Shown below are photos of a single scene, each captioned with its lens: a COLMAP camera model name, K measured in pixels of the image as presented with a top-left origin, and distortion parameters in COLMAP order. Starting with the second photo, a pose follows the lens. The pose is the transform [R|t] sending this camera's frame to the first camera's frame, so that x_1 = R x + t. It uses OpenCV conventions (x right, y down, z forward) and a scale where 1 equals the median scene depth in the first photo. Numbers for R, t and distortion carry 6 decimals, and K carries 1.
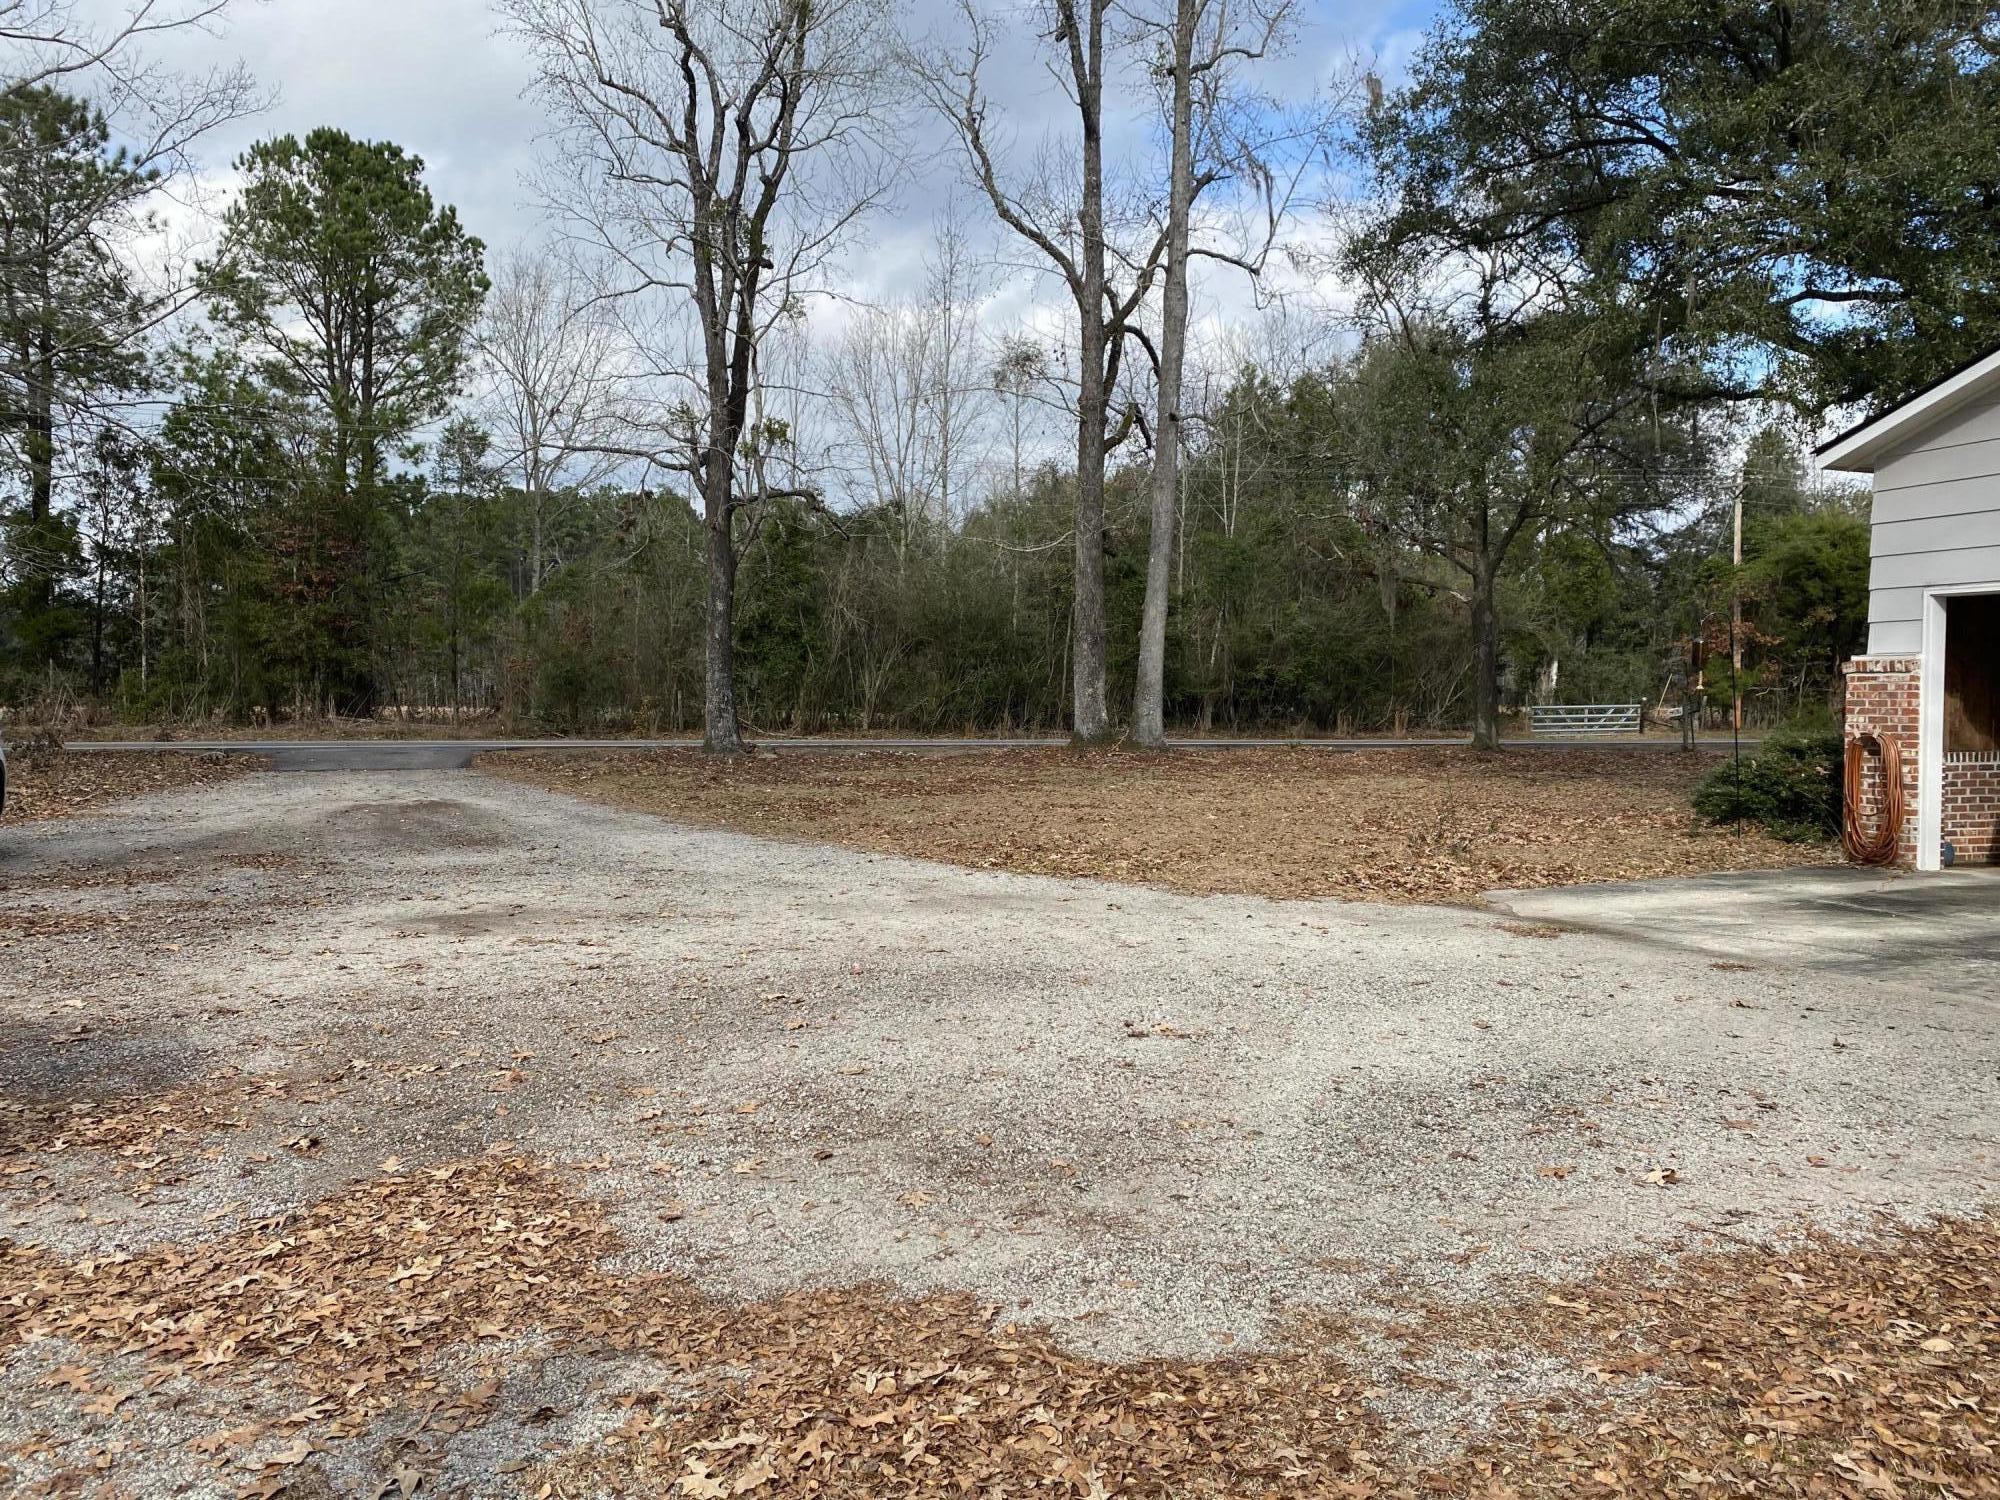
lens RADIAL K [[1528.6, 0, 995.8], [0, 1528.6, 752.8], [0, 0, 1]] dist [0.033552, -0.039711]
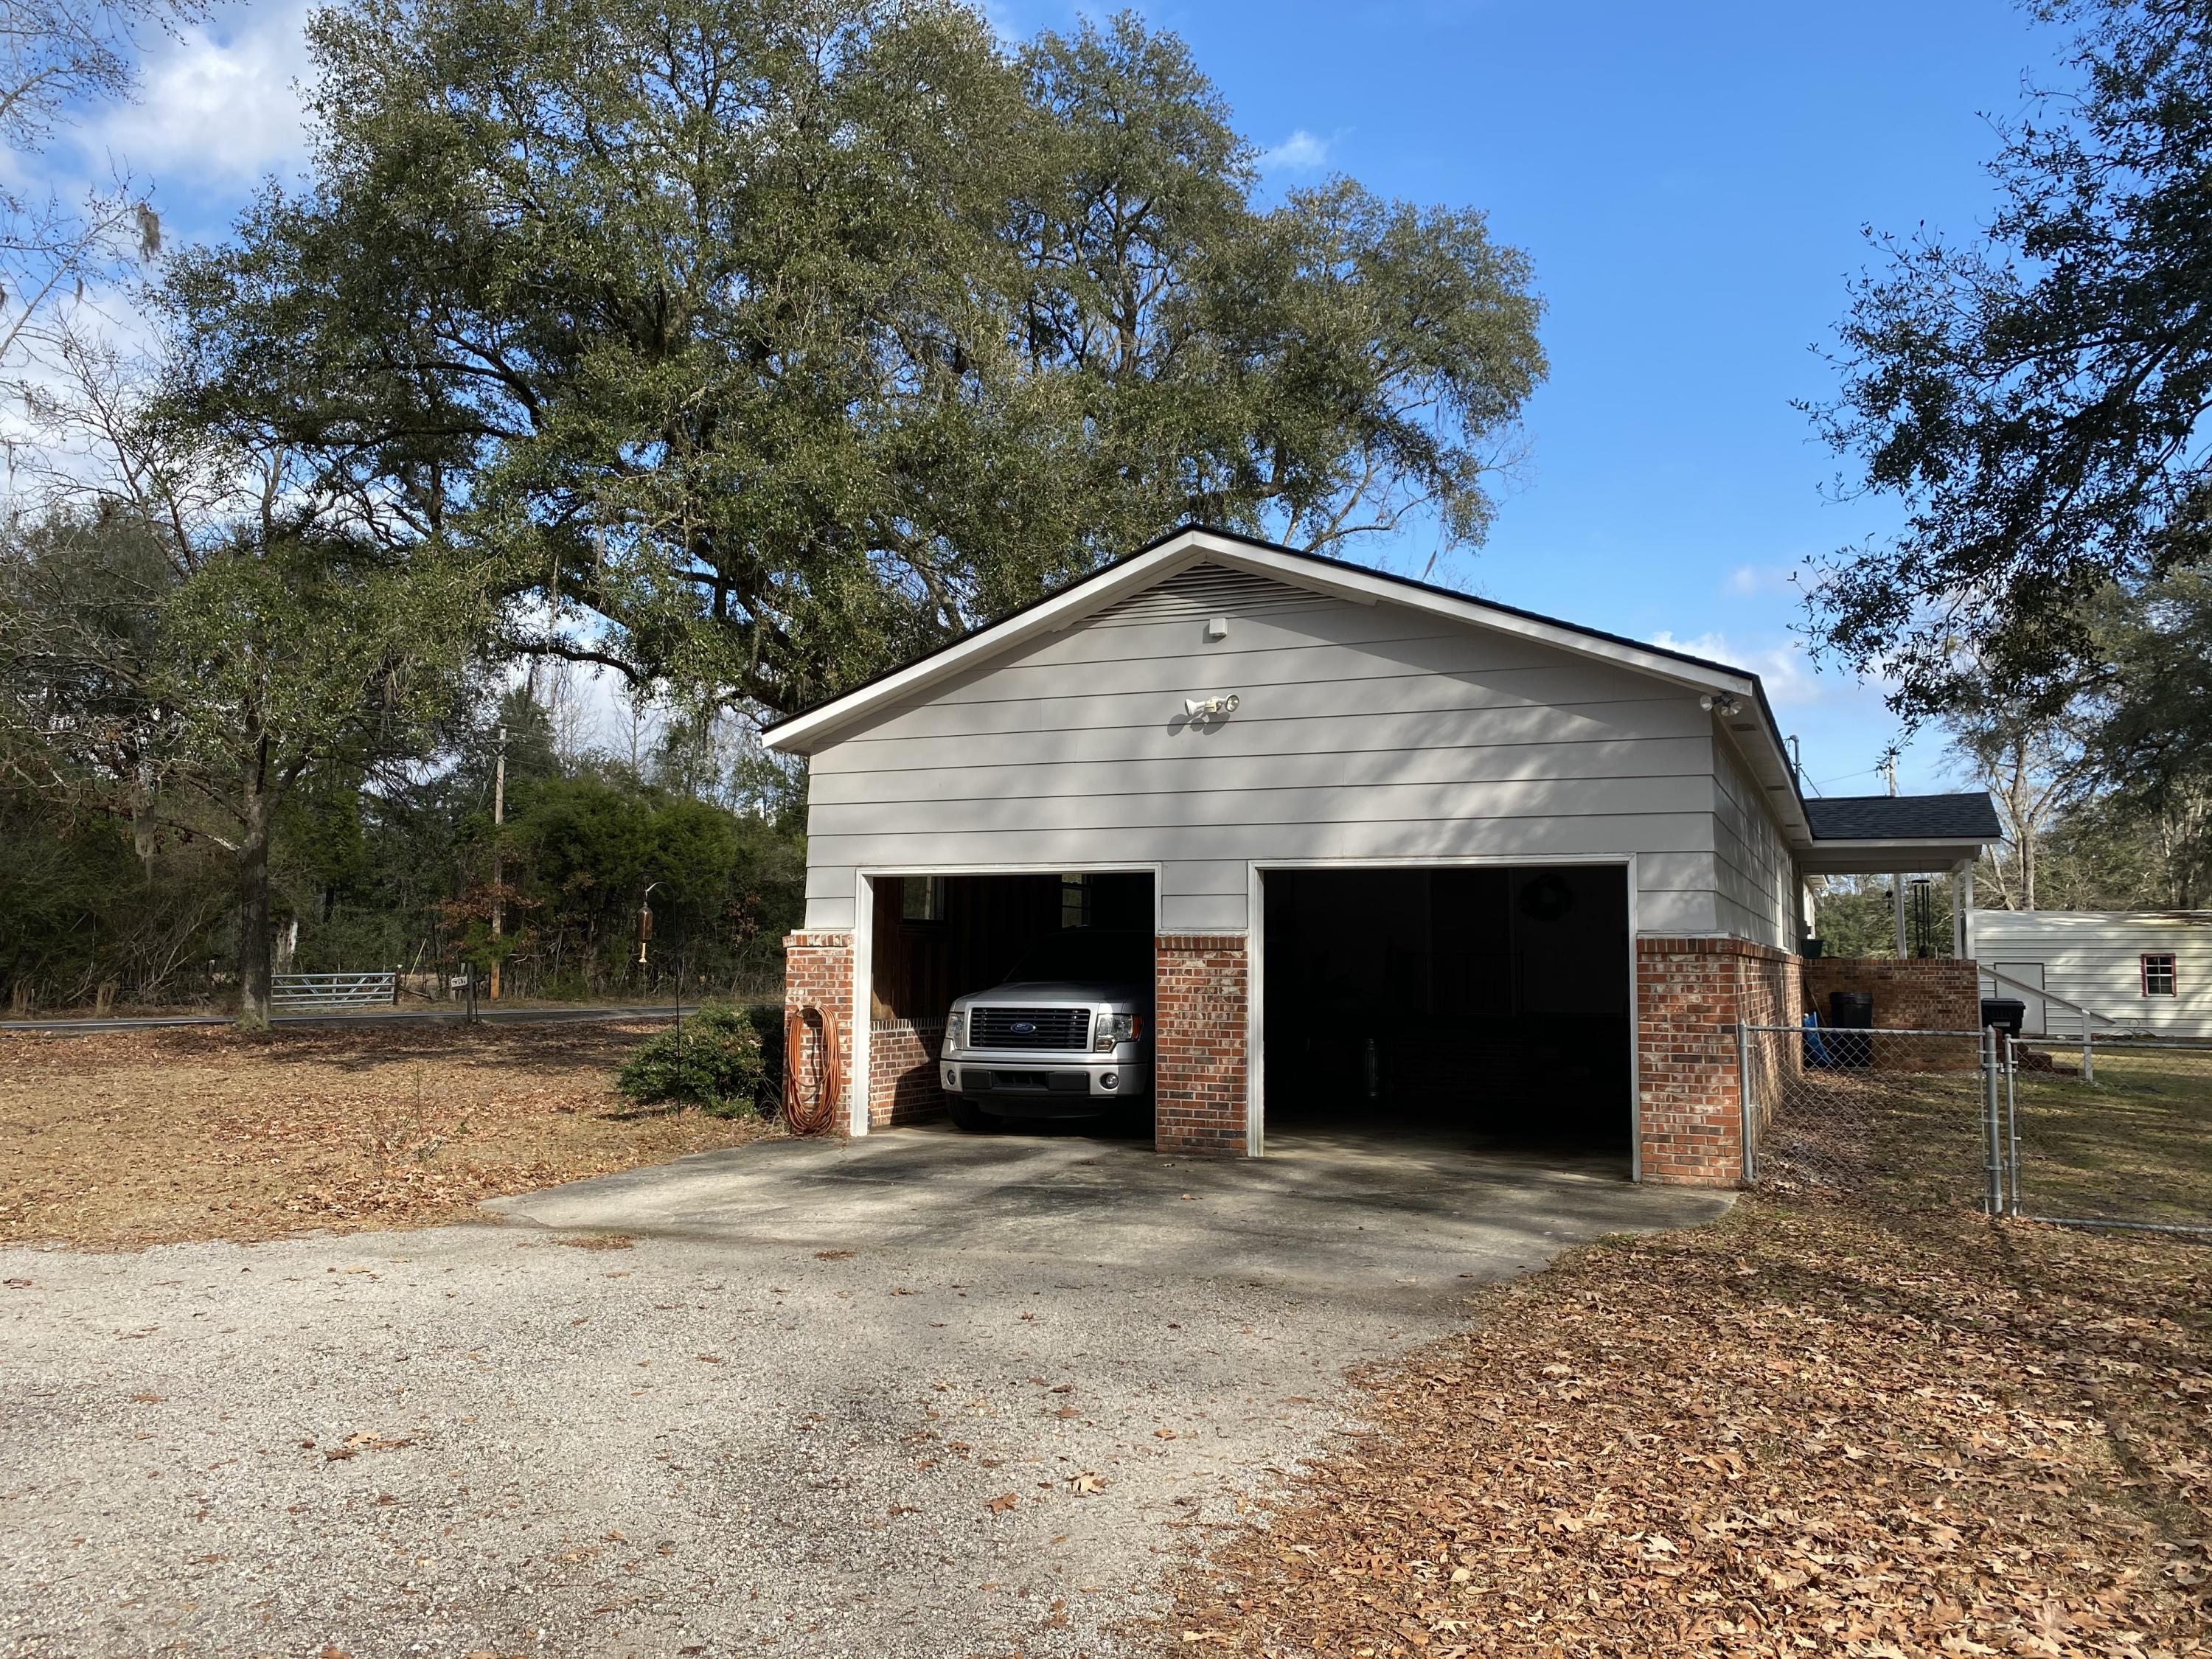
lens RADIAL K [[1690.6, 0, 1098.9], [0, 1690.6, 820.1], [0, 0, 1]] dist [0.033552, -0.039711]
pose [[0.676560, 0.061334, 0.733829, -0.128757], [0.026308, 0.993876, -0.107324, -0.008660], [-0.735917, 0.091917, 0.670803, 0.080041]]
